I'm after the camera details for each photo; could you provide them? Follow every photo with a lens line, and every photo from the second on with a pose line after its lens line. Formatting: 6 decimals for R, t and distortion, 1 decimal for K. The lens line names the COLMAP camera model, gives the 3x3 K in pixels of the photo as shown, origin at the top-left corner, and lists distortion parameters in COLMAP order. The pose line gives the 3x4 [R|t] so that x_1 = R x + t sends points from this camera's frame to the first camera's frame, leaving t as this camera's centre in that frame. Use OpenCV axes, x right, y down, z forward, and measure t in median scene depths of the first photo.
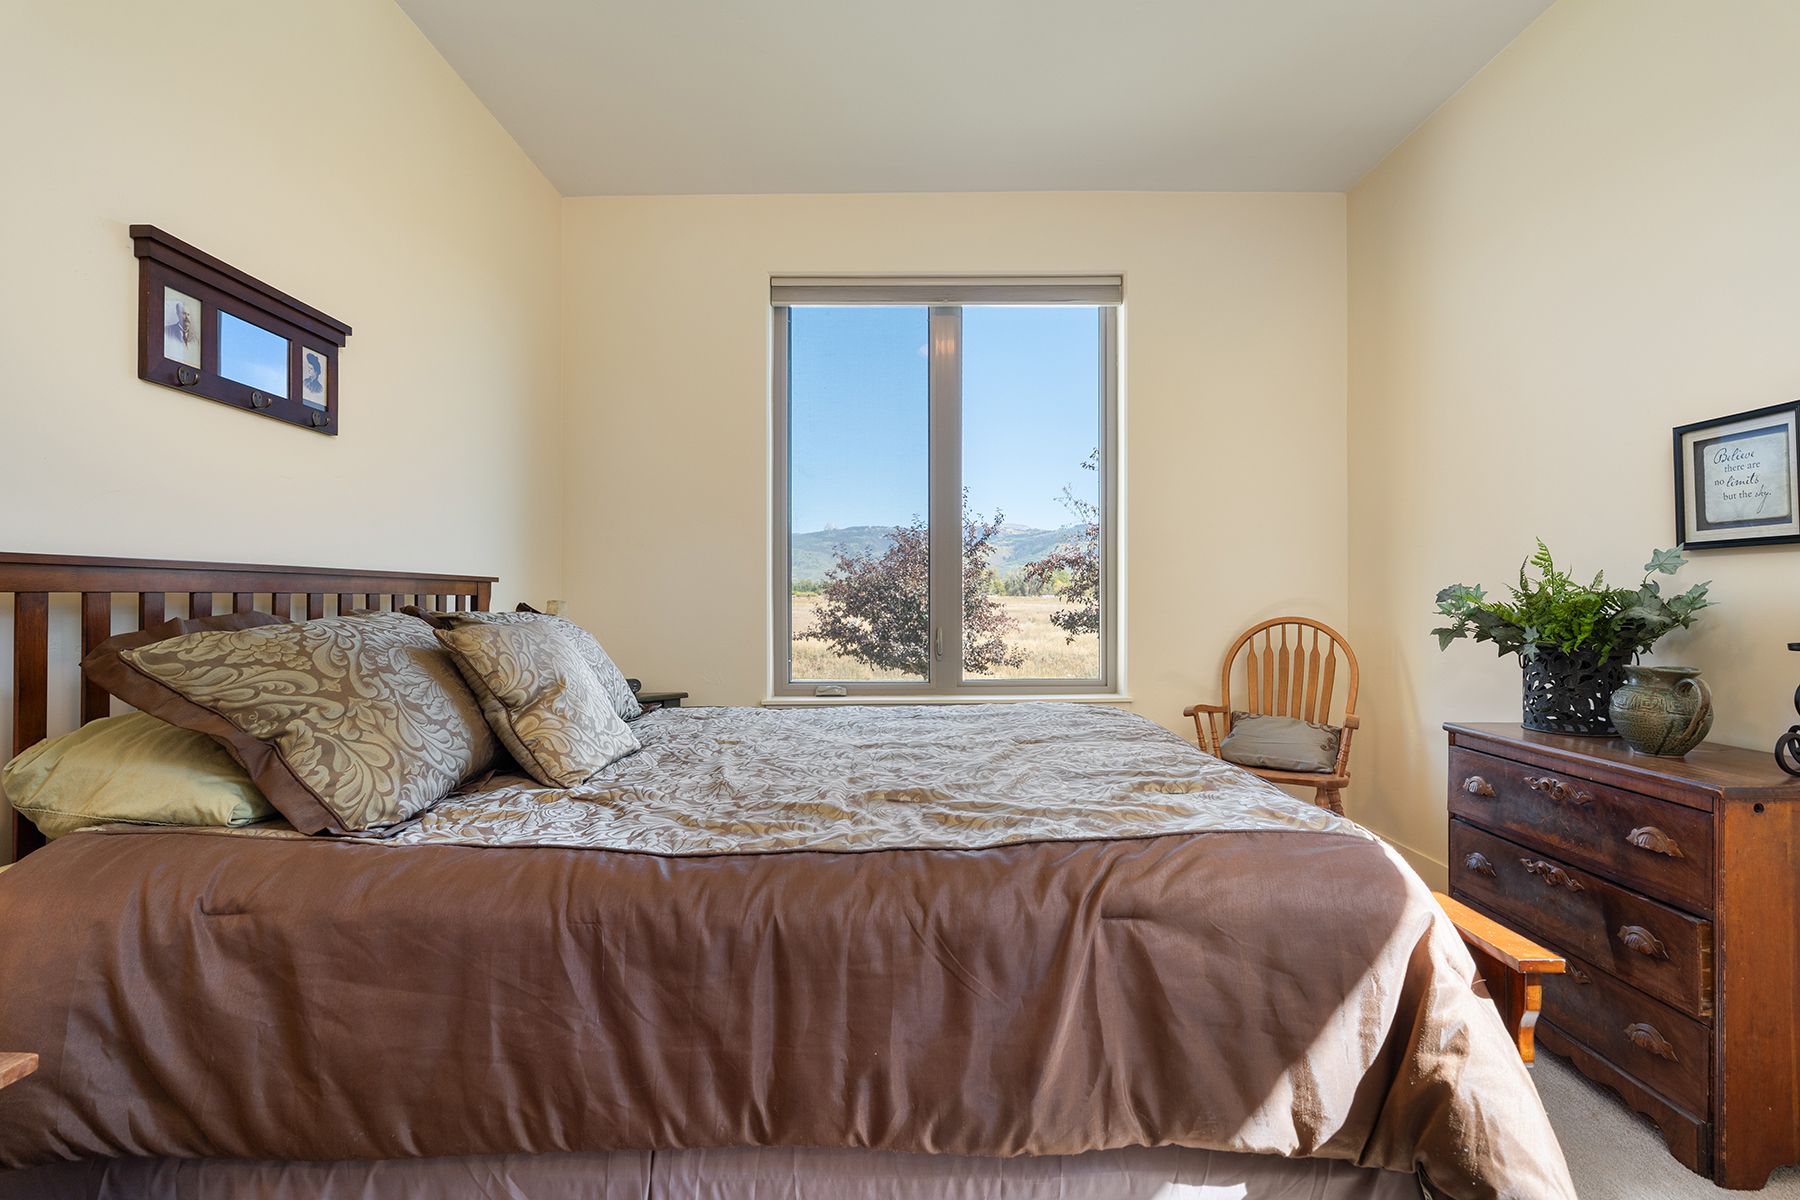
lens RADIAL K [[852.4, 0, 908.8], [0, 852.4, 597.0], [0, 0, 1]] dist [-0.001174, 0.000169]
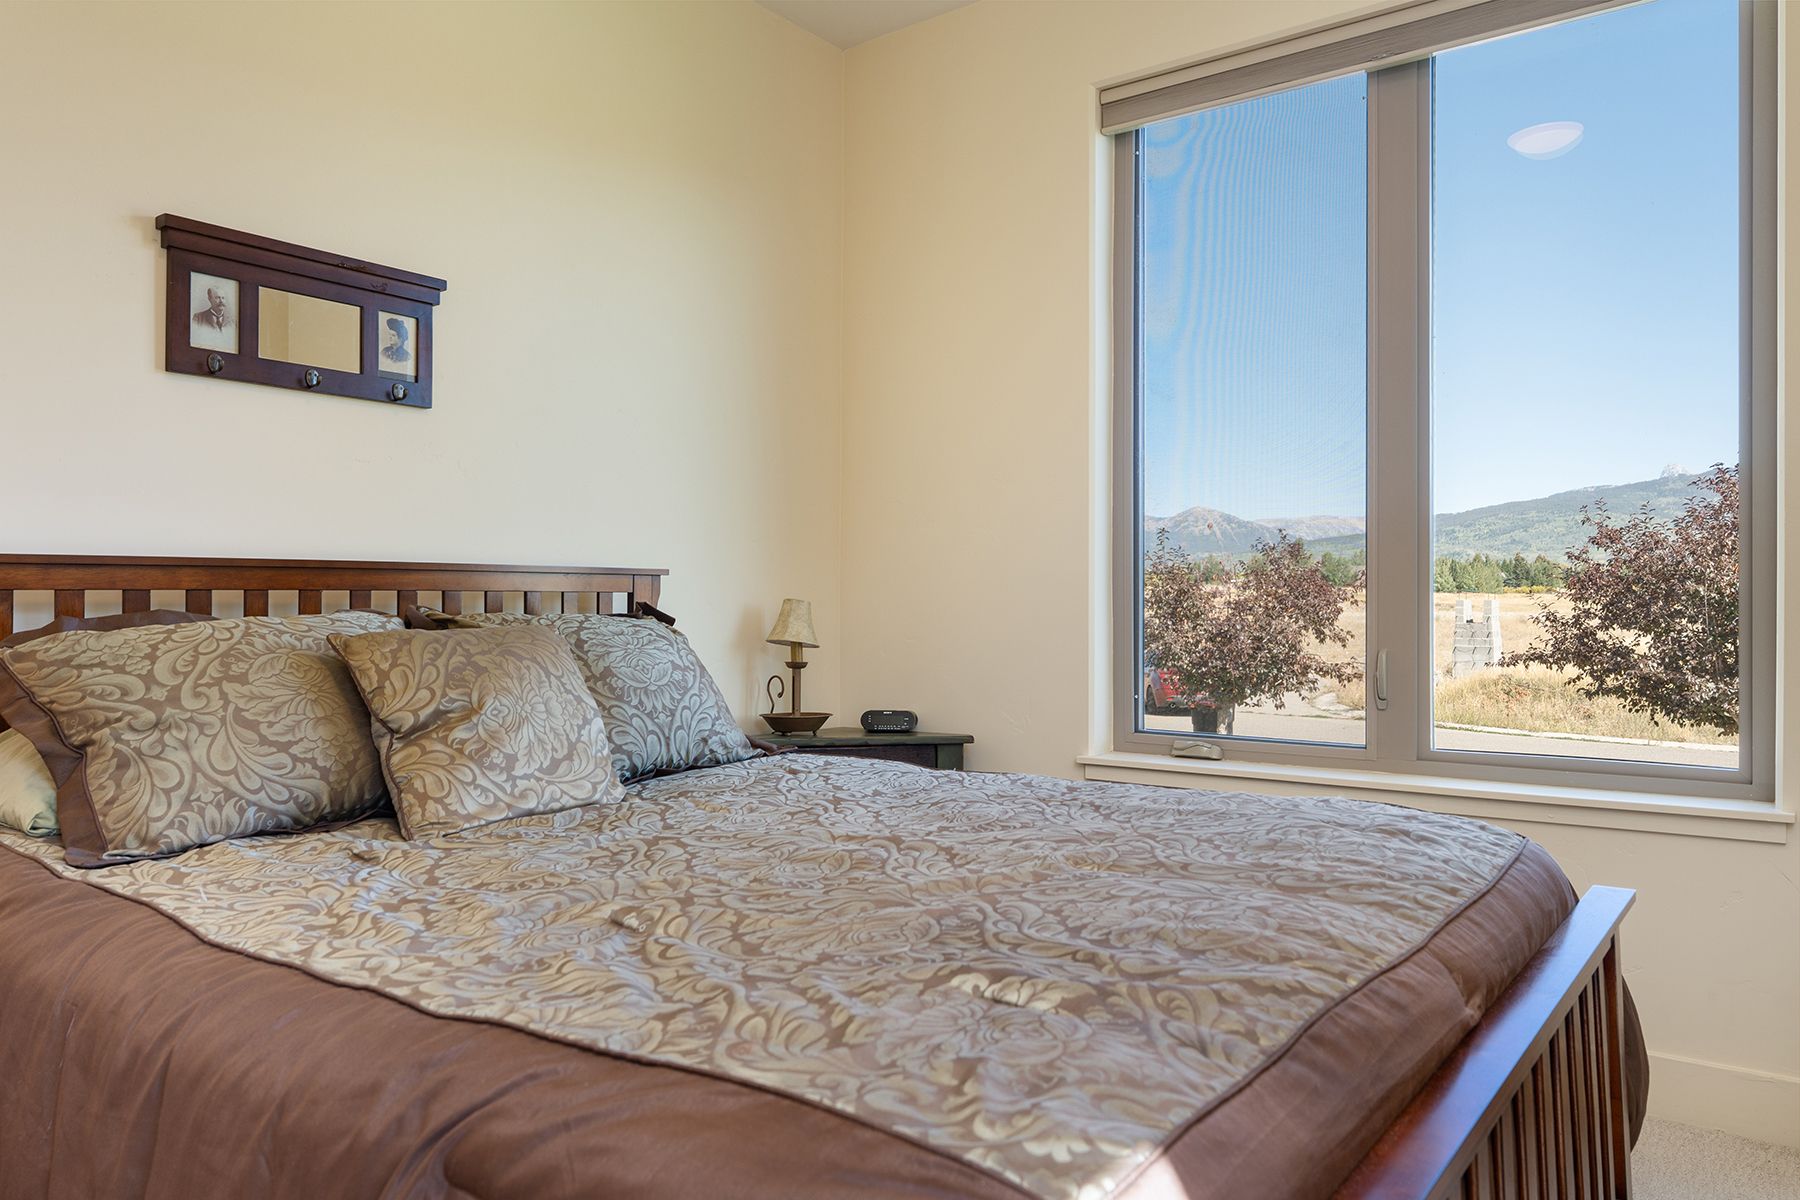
lens RADIAL K [[1256.7, 0, 900.0], [0, 1256.7, 600.0], [0, 0, 1]] dist [-0.001141, -0.000317]
pose [[0.789301, 0.004183, -0.613992, 0.606206], [-0.000895, 0.999984, 0.005662, -0.002190], [0.614006, -0.003919, 0.789292, 0.350103]]
